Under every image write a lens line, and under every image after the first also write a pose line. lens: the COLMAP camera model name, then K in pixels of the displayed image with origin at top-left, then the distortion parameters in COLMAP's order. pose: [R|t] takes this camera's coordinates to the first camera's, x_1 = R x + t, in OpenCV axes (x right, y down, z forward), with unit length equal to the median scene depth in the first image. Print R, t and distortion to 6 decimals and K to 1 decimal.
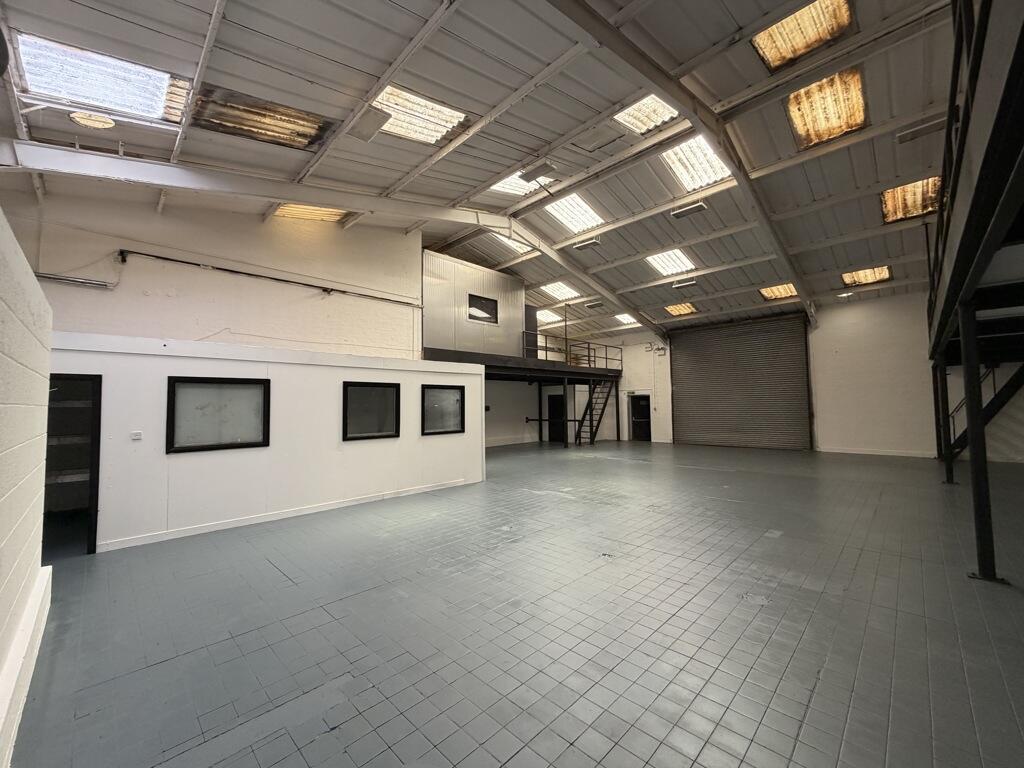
lens RADIAL K [[409.6, 0, 512.2], [0, 409.6, 385.0], [0, 0, 1]] dist [-0.002584, 0.001071]
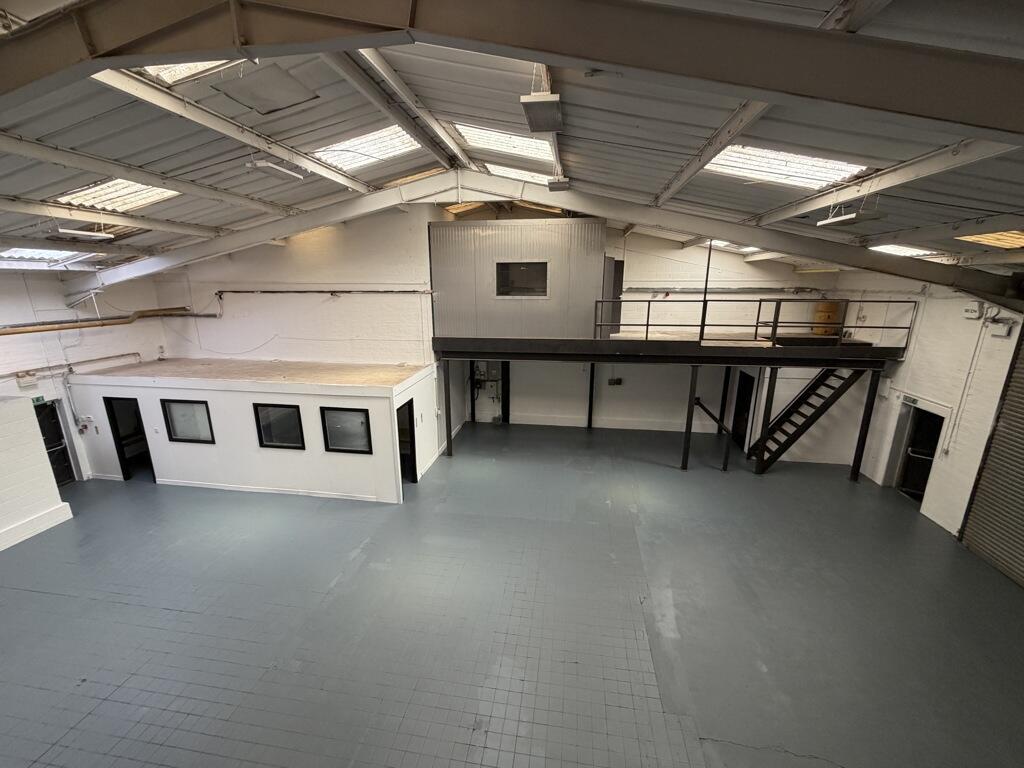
lens RADIAL K [[409.6, 0, 510.2], [0, 409.6, 385.4], [0, 0, 1]] dist [-0.002584, 0.001071]
pose [[0.586952, 0.212695, -0.781184, 0.772310], [0.033436, 0.957684, 0.285874, -0.297677], [0.808931, -0.193914, 0.555003, 0.722709]]
